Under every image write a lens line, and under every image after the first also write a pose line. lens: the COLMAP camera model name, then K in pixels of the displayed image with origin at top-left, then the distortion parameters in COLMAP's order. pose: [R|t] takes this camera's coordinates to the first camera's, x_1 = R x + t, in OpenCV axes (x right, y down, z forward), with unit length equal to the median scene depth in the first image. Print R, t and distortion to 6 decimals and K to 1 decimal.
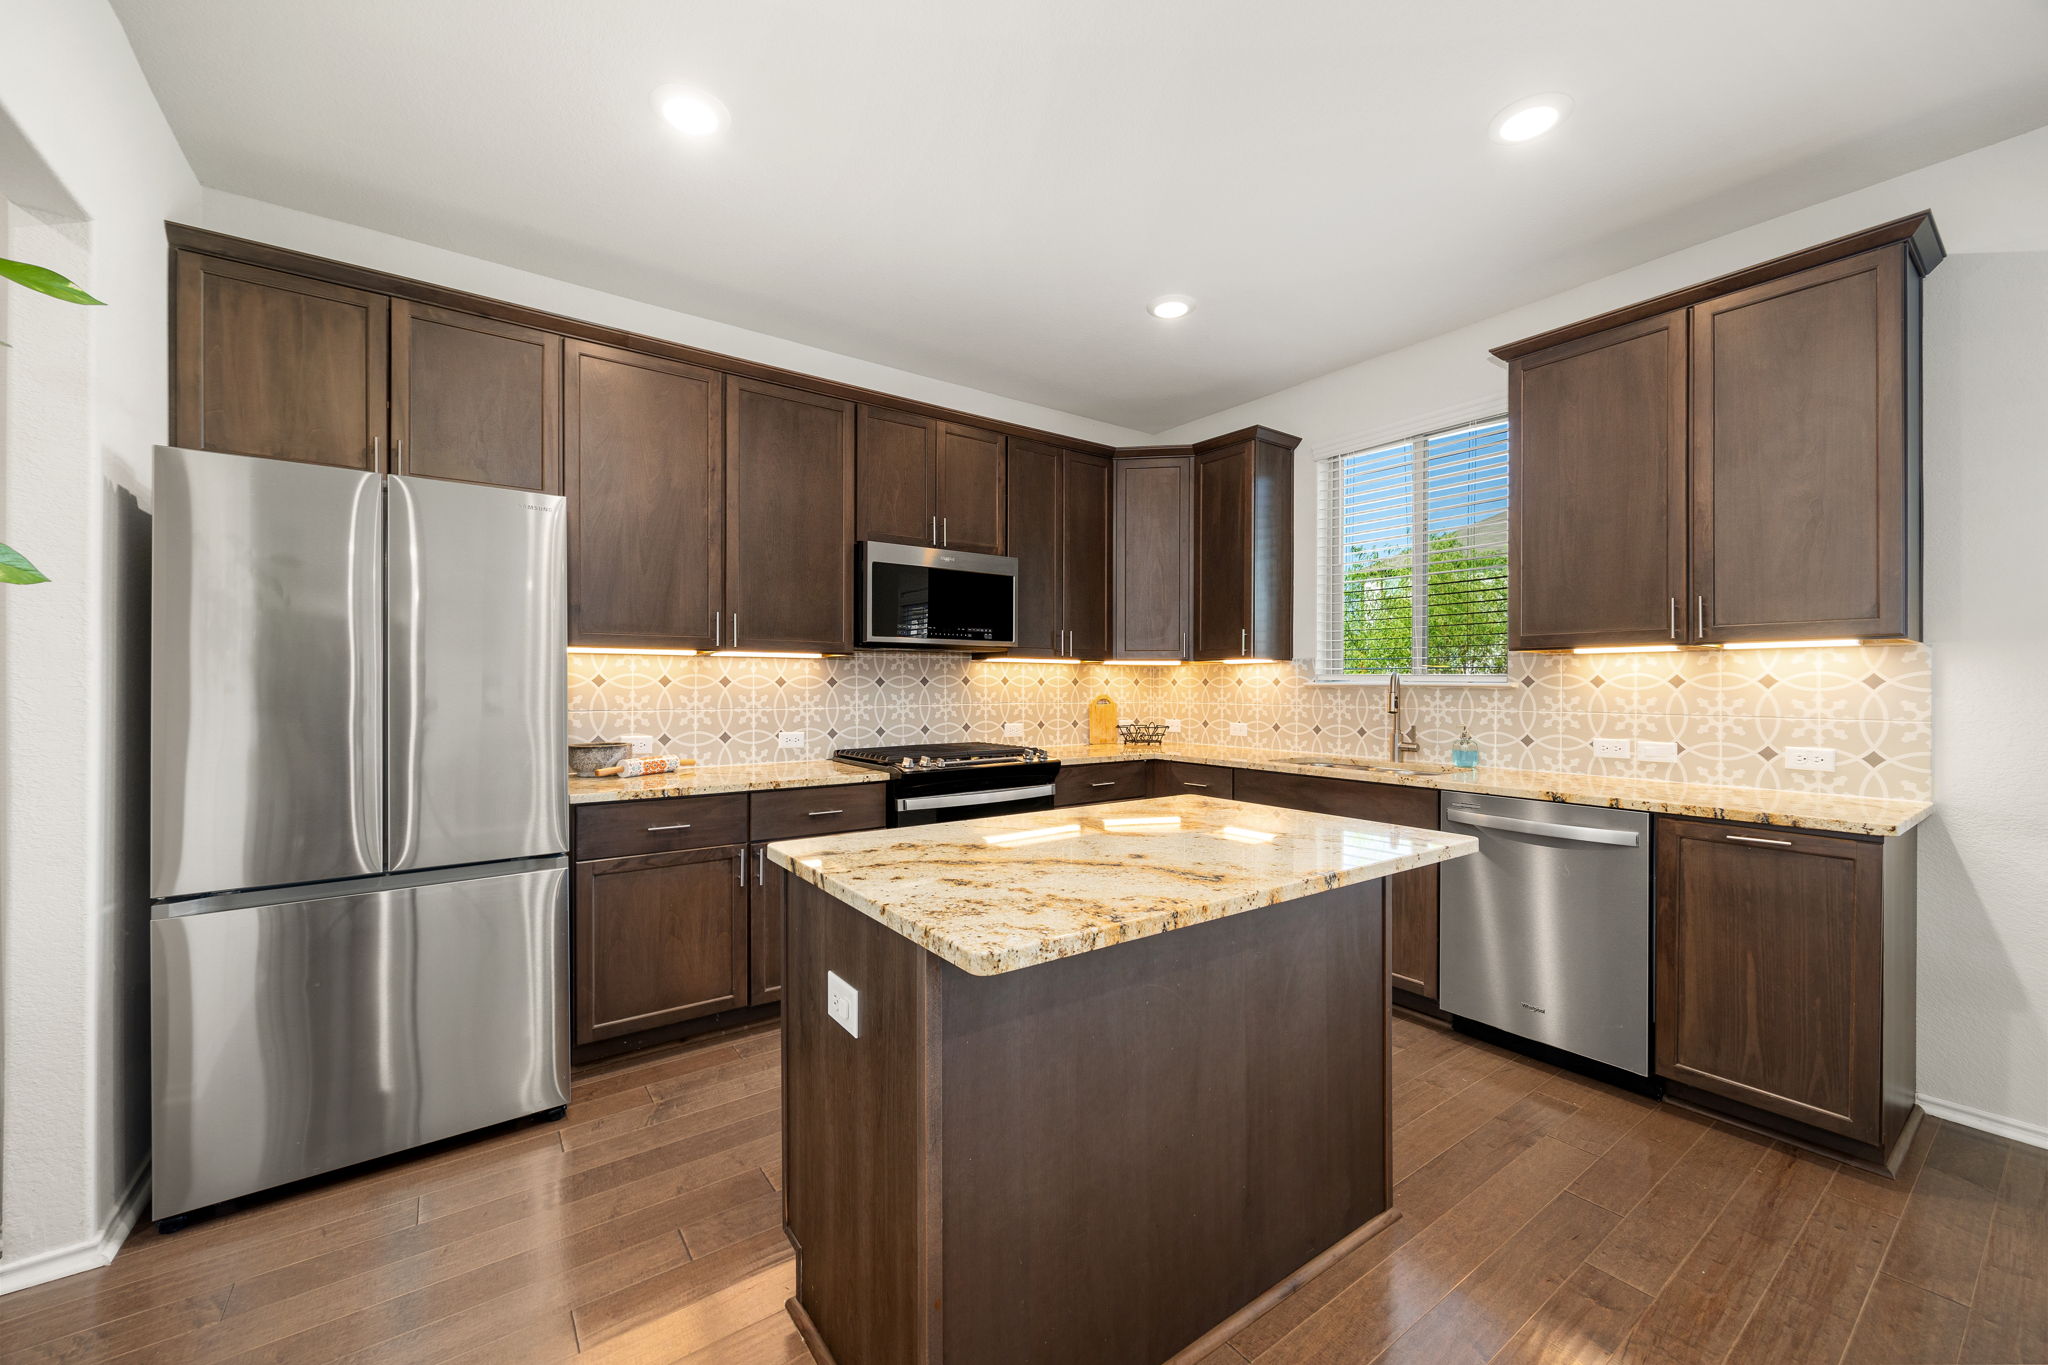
lens RADIAL K [[795.6, 0, 1038.9], [0, 795.6, 685.2], [0, 0, 1]] dist [0.007553, 0.000041]
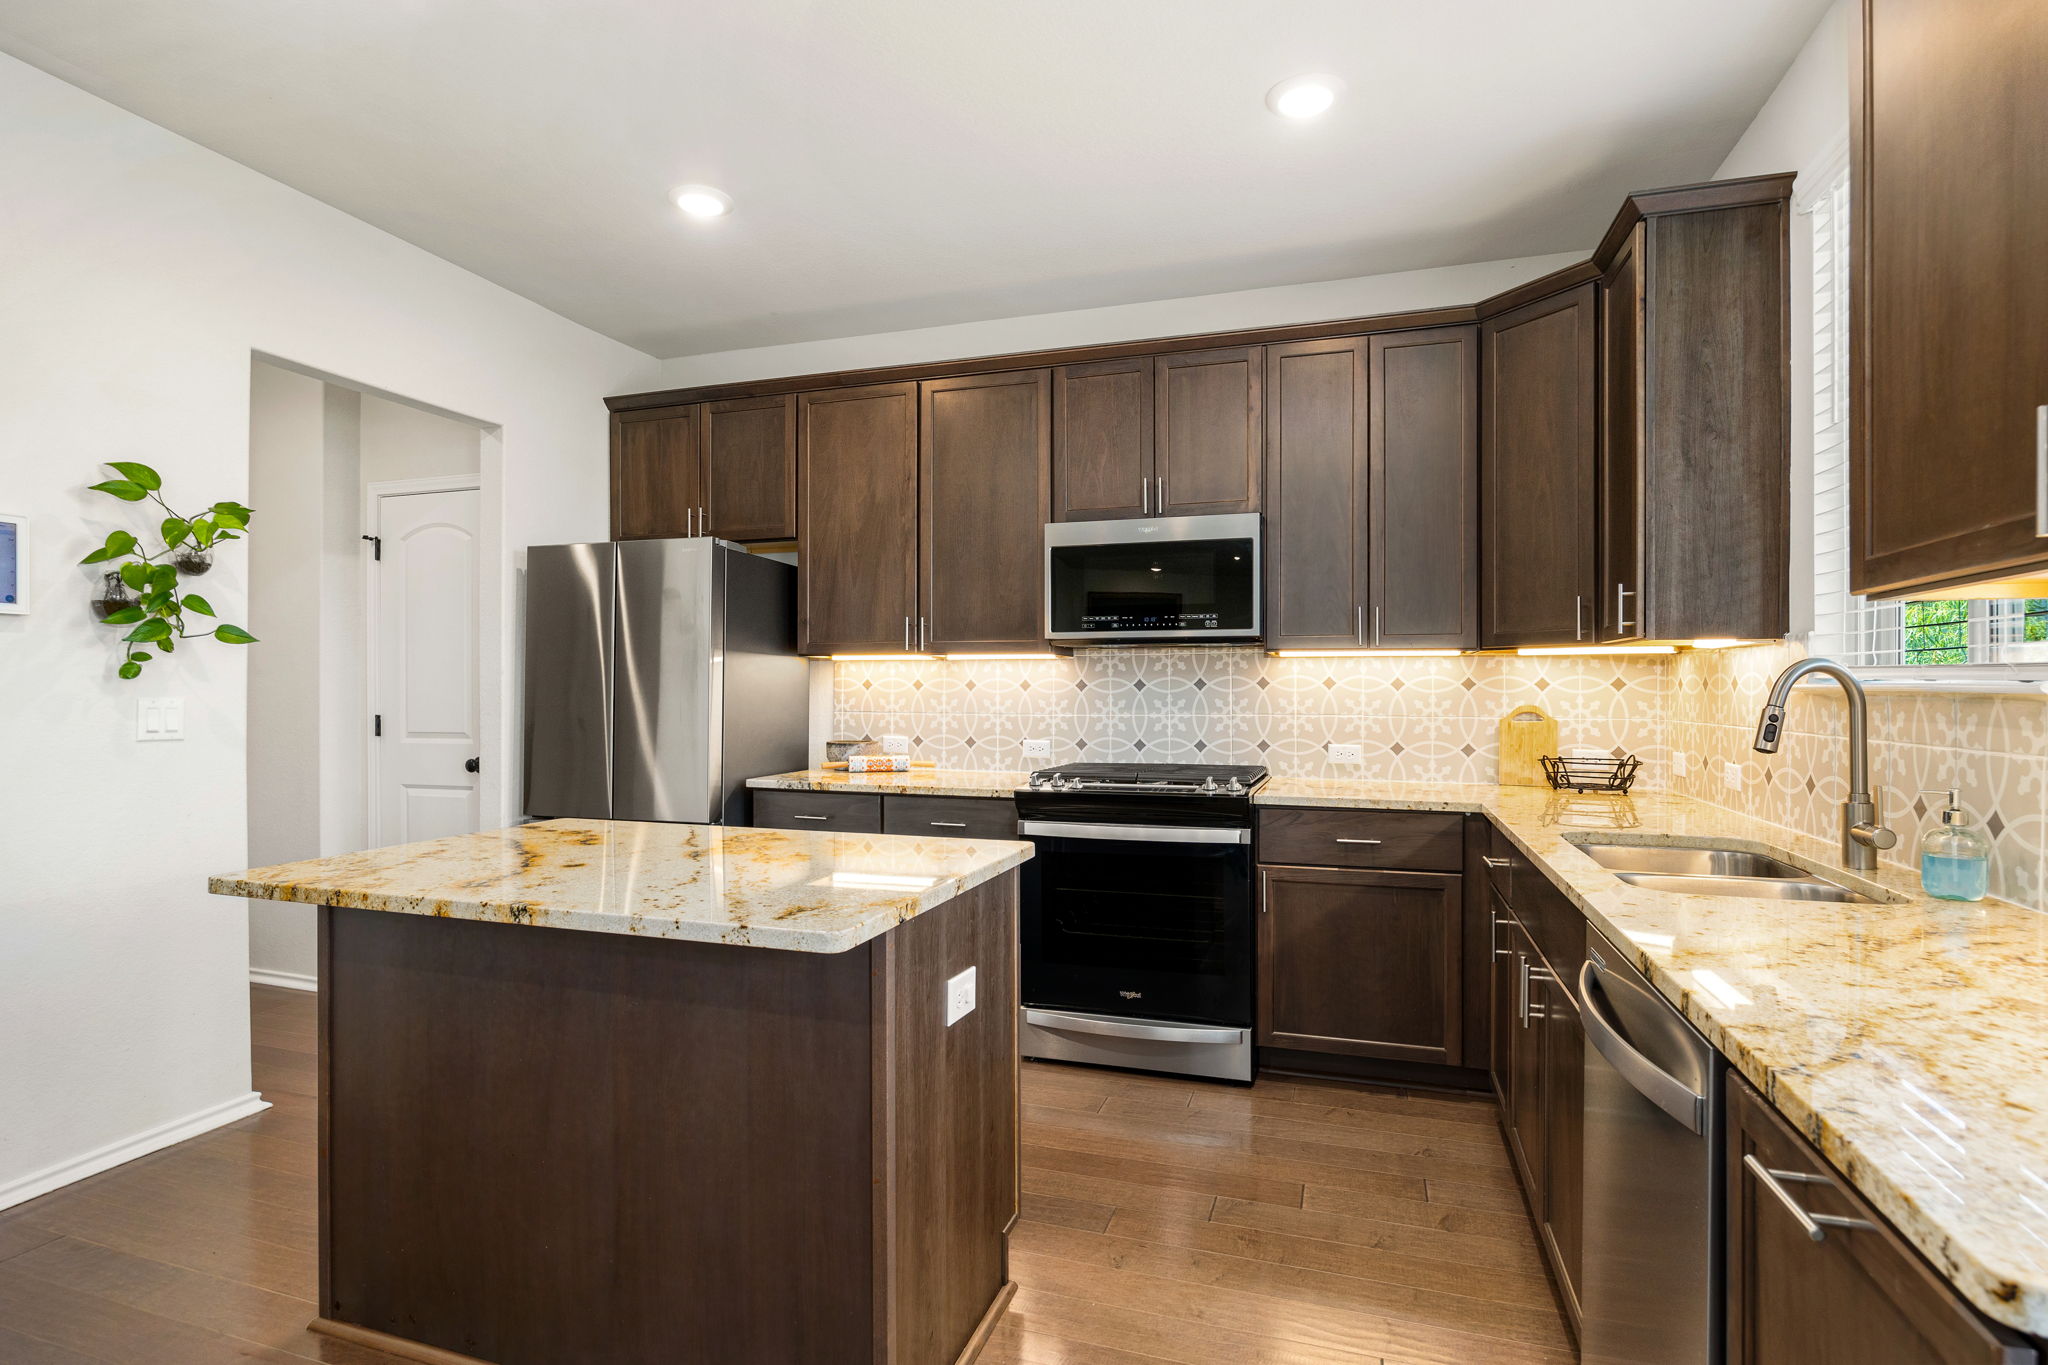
lens RADIAL K [[1002.5, 0, 1026.4], [0, 1002.5, 689.2], [0, 0, 1]] dist [-0.014540, 0.003268]
pose [[0.581305, 0.000483, -0.813686, 0.684318], [-0.000362, 1.000000, 0.000334, -0.000226], [0.813686, 0.000100, 0.581305, 0.354975]]
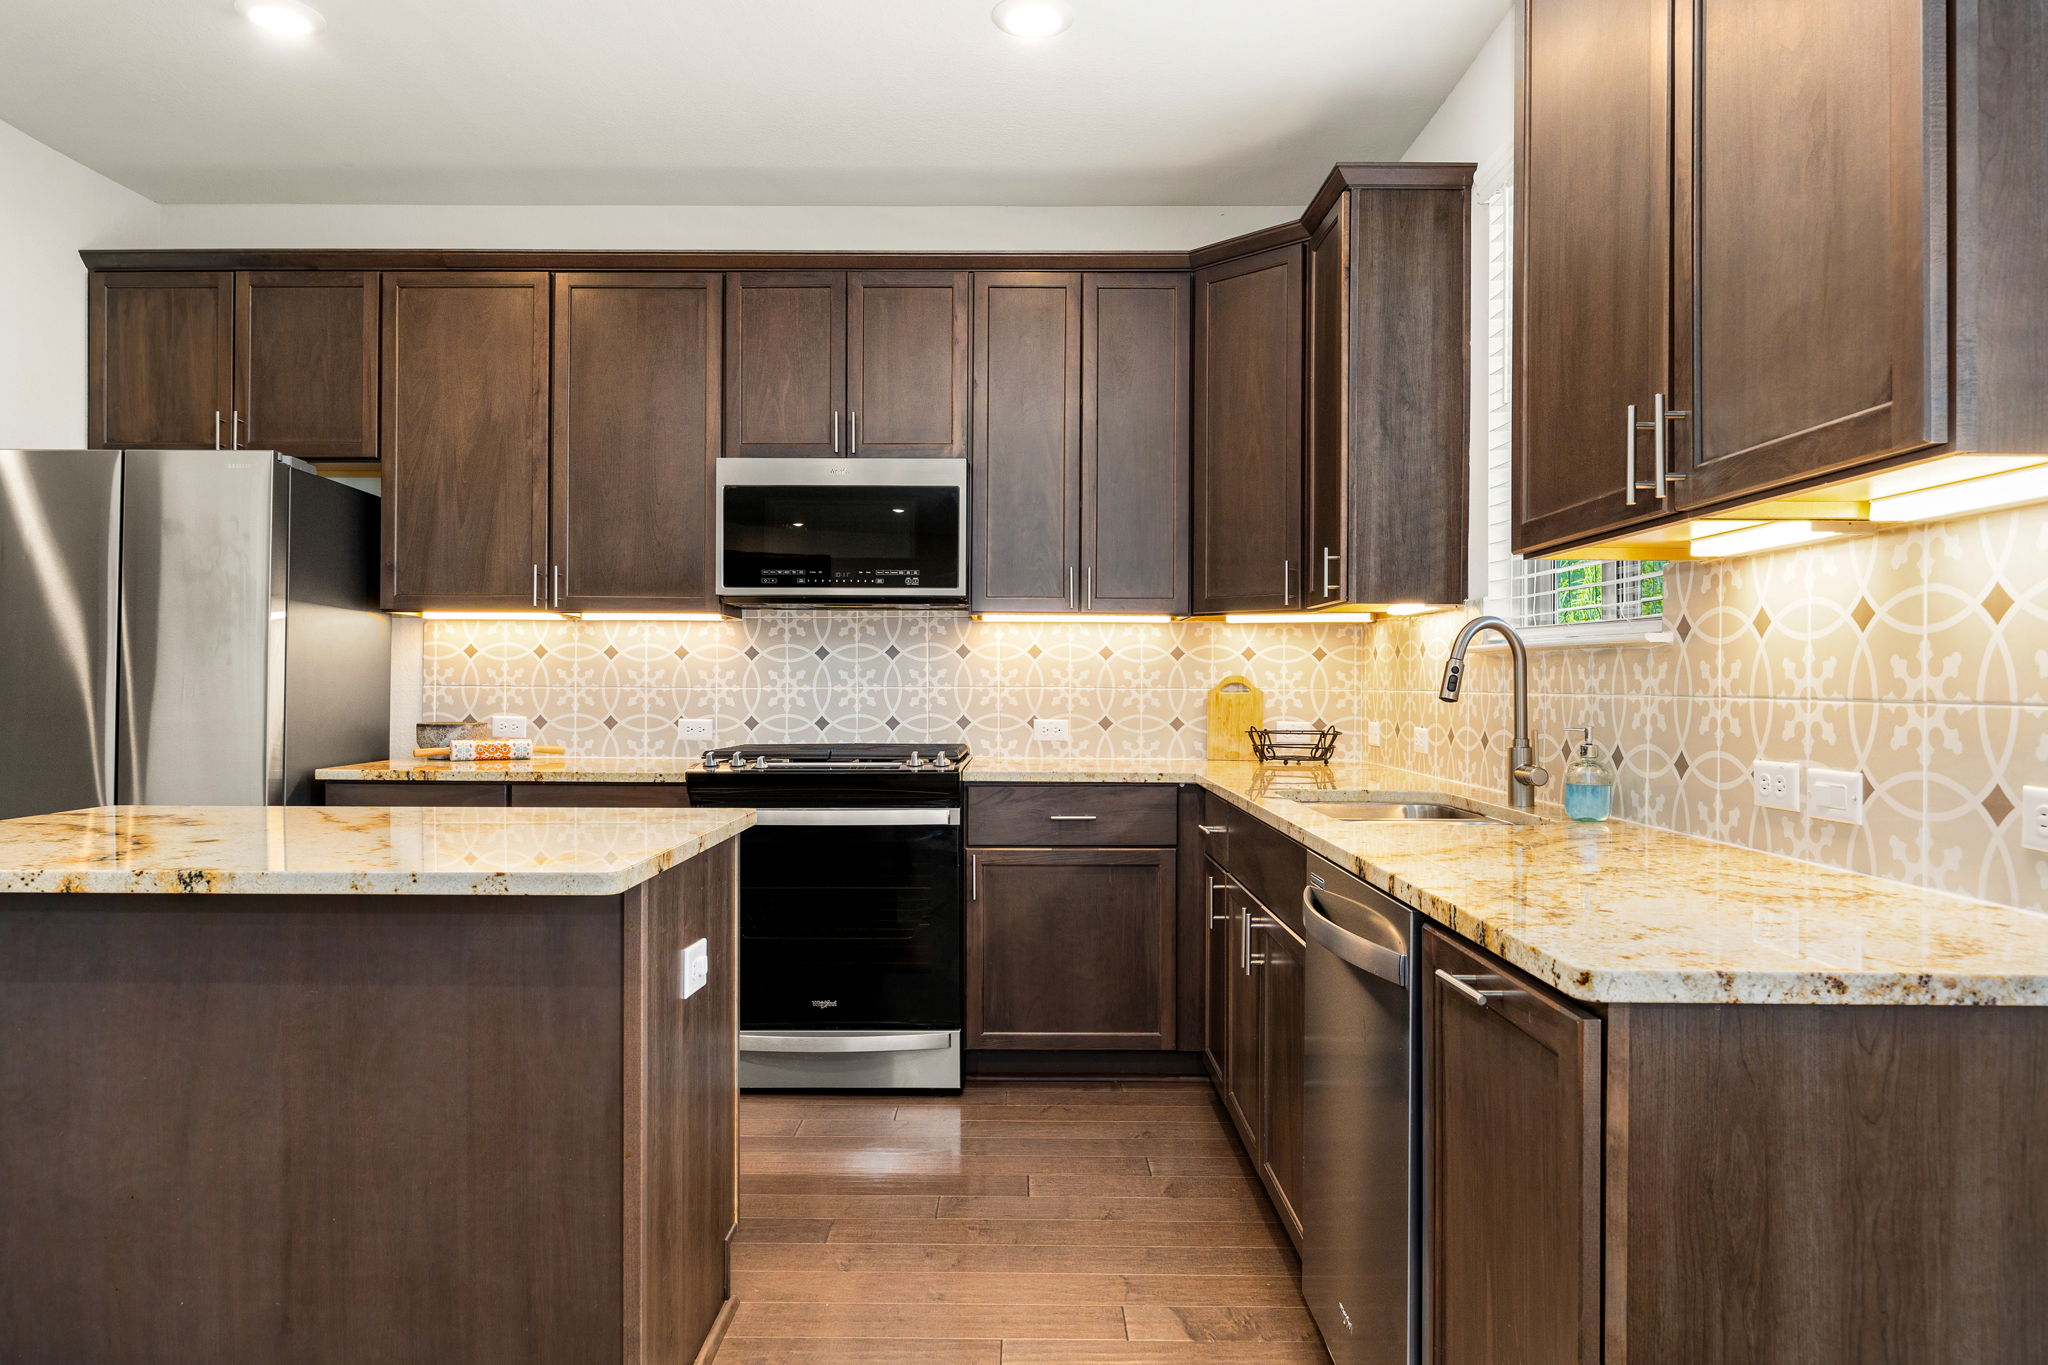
lens RADIAL K [[1287.3, 0, 1005.7], [0, 1287.3, 681.7], [0, 0, 1]] dist [-0.006279, -0.000069]
pose [[0.800209, 0.002232, -0.599717, 0.727815], [-0.003795, 0.999992, -0.001342, 0.026328], [0.599709, 0.003350, 0.800211, 0.218522]]
